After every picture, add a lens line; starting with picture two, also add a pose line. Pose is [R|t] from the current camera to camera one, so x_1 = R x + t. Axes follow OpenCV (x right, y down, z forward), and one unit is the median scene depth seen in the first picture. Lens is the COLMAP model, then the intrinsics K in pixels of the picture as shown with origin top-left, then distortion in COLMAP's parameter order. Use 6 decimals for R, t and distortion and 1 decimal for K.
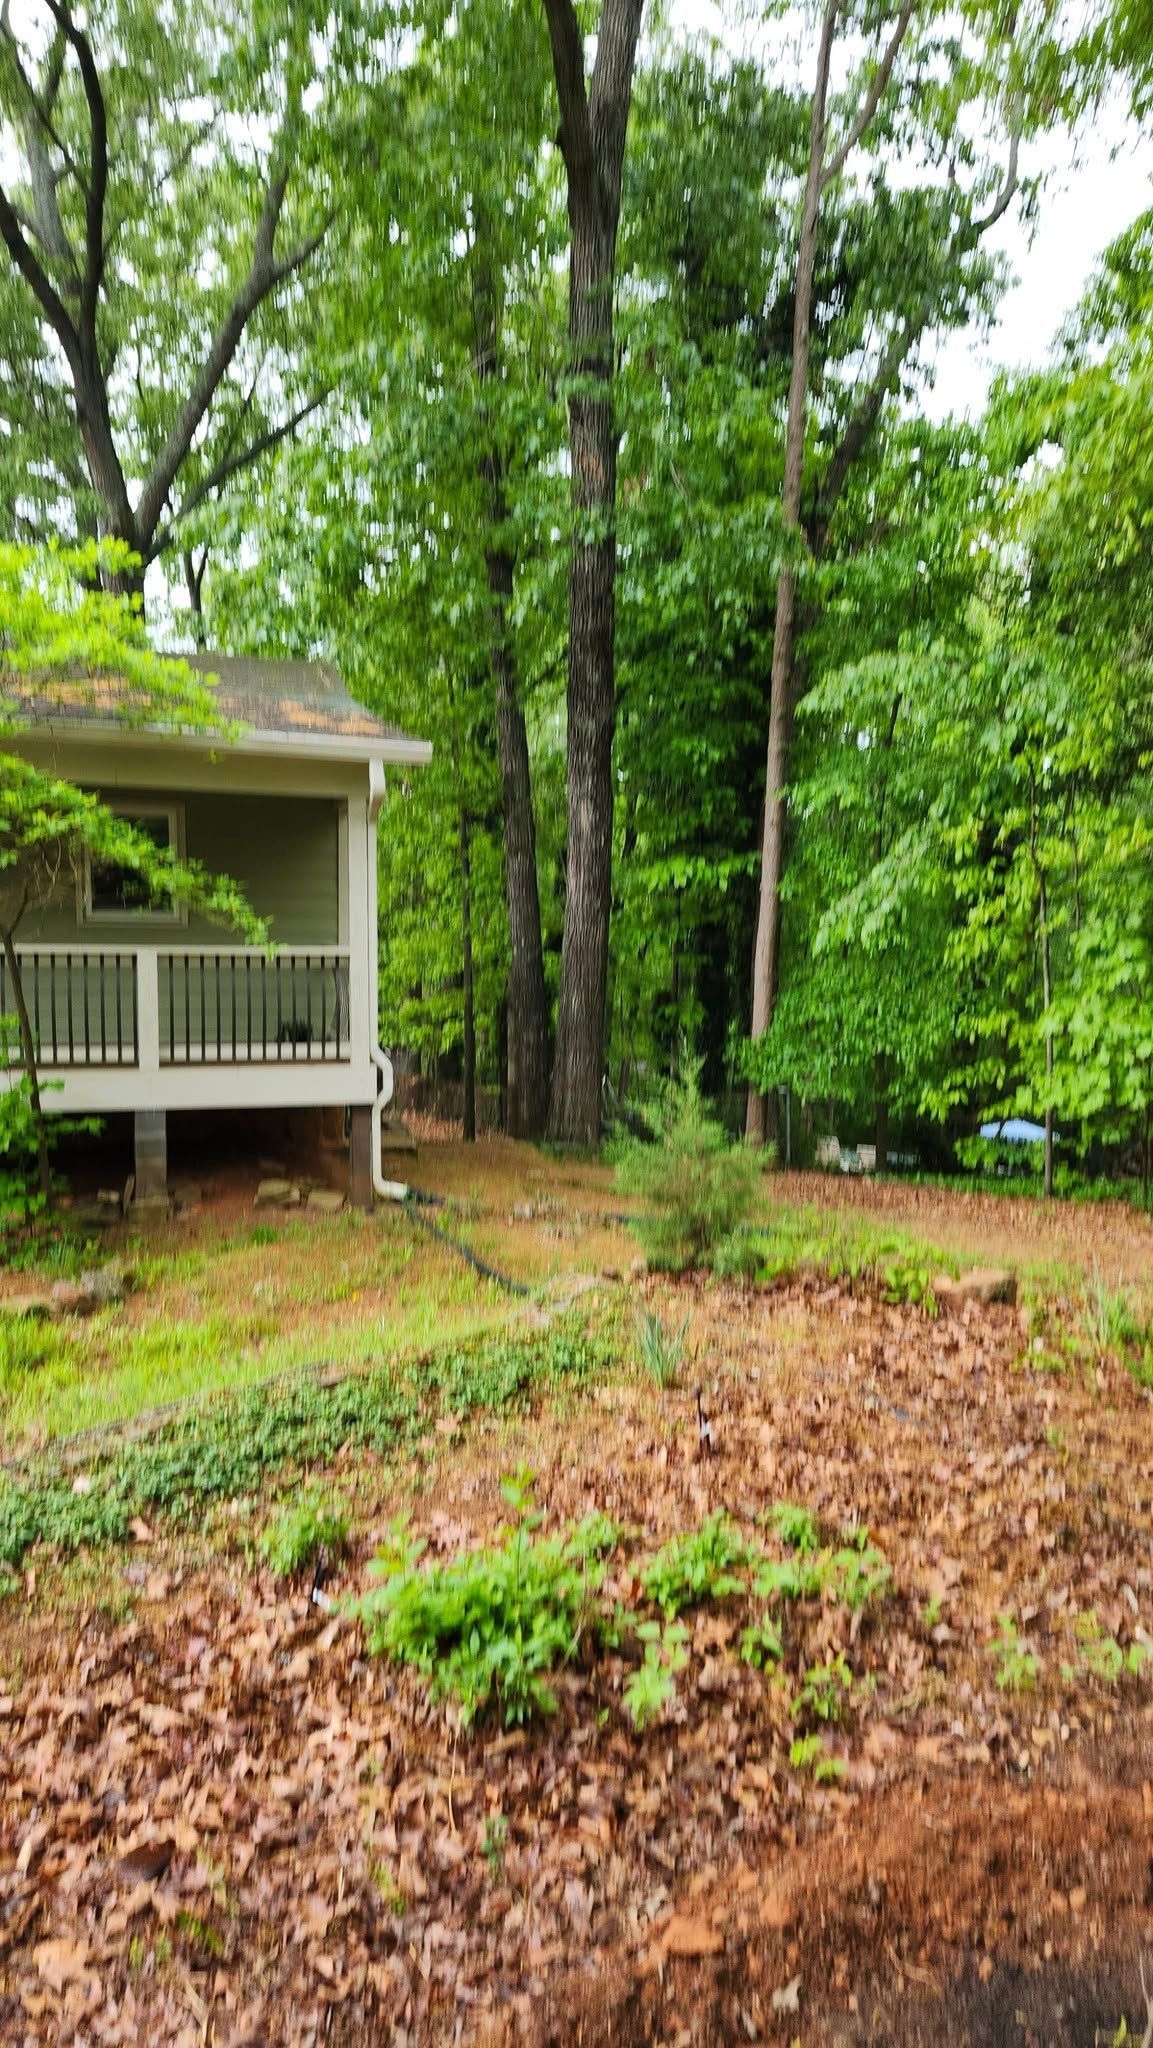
lens RADIAL K [[1319.6, 0, 479.7], [0, 1319.6, 1026.0], [0, 0, 1]] dist [0.084442, -0.084642]
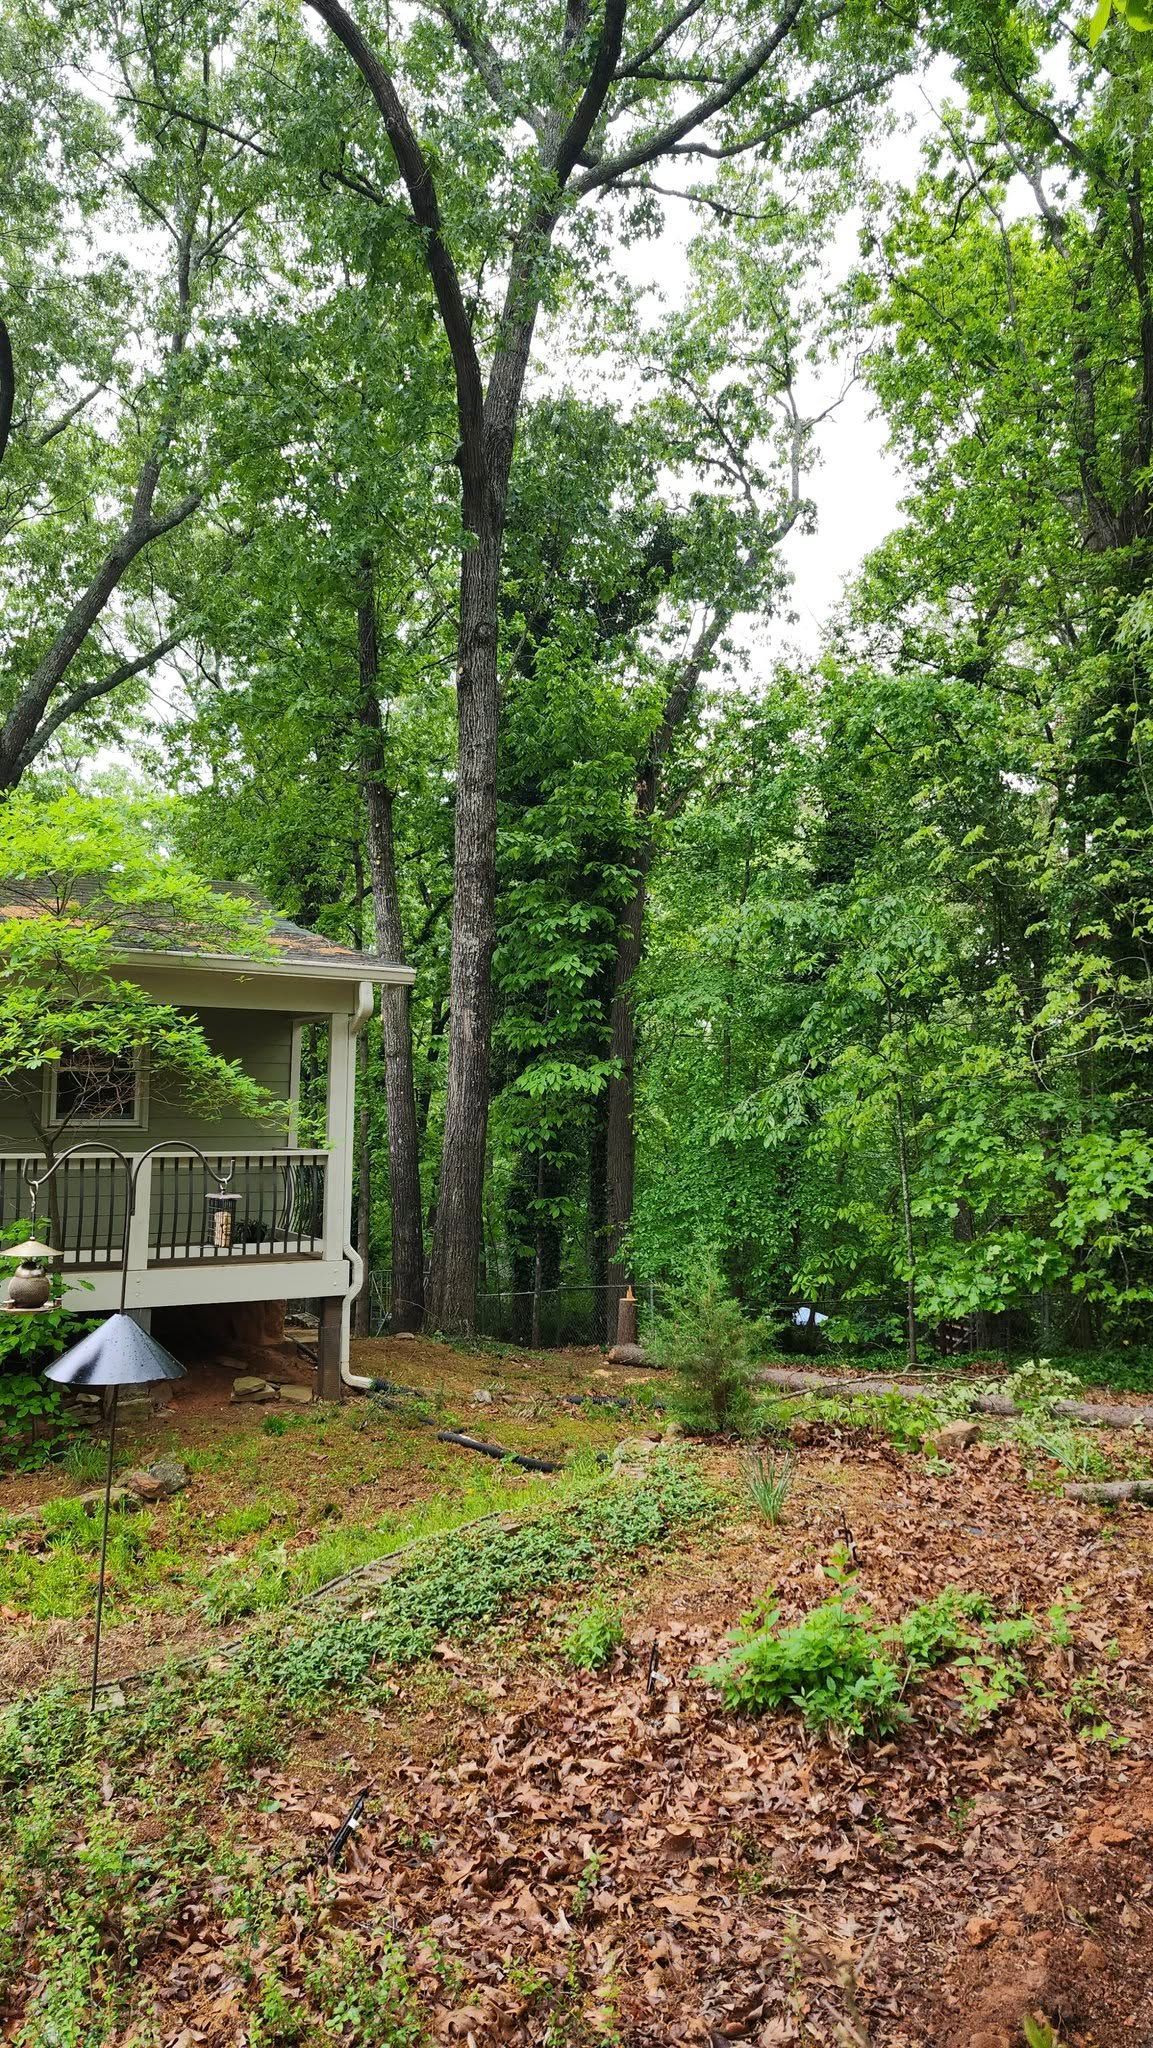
lens RADIAL K [[1319.6, 0, 479.7], [0, 1319.6, 1026.0], [0, 0, 1]] dist [0.084442, -0.084642]
pose [[0.986156, 0.004616, 0.165754, -0.150498], [0.019908, 0.989086, -0.145990, 0.000882], [-0.164619, 0.147269, 0.975301, -0.088150]]
